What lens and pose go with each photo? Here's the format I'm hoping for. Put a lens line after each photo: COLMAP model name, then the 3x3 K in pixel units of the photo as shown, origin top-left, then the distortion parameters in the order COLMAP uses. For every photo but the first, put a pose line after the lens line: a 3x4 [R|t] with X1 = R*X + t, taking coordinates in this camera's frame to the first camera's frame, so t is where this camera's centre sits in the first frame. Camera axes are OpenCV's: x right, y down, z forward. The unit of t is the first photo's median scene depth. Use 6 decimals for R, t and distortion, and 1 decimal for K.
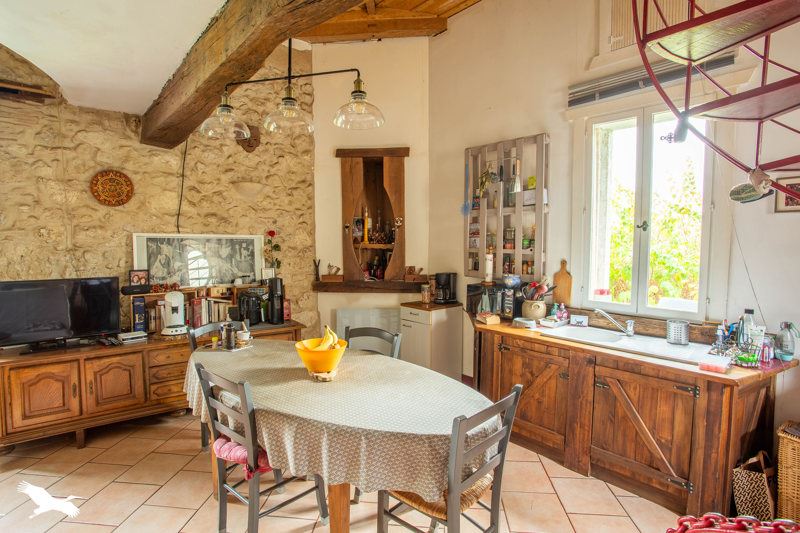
lens RADIAL K [[405.8, 0, 399.0], [0, 405.8, 268.7], [0, 0, 1]] dist [-0.021891, 0.007121]
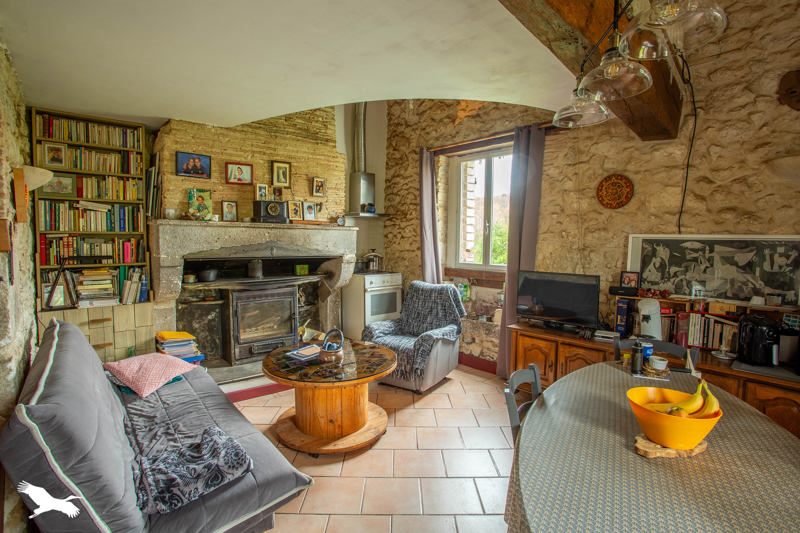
lens RADIAL K [[405.8, 0, 399.2], [0, 405.8, 266.5], [0, 0, 1]] dist [-0.021891, 0.007121]
pose [[0.083162, 0.065733, -0.994366, 0.284102], [-0.074098, 0.995468, 0.059609, -0.026356], [0.993777, 0.068724, 0.087655, 0.350176]]
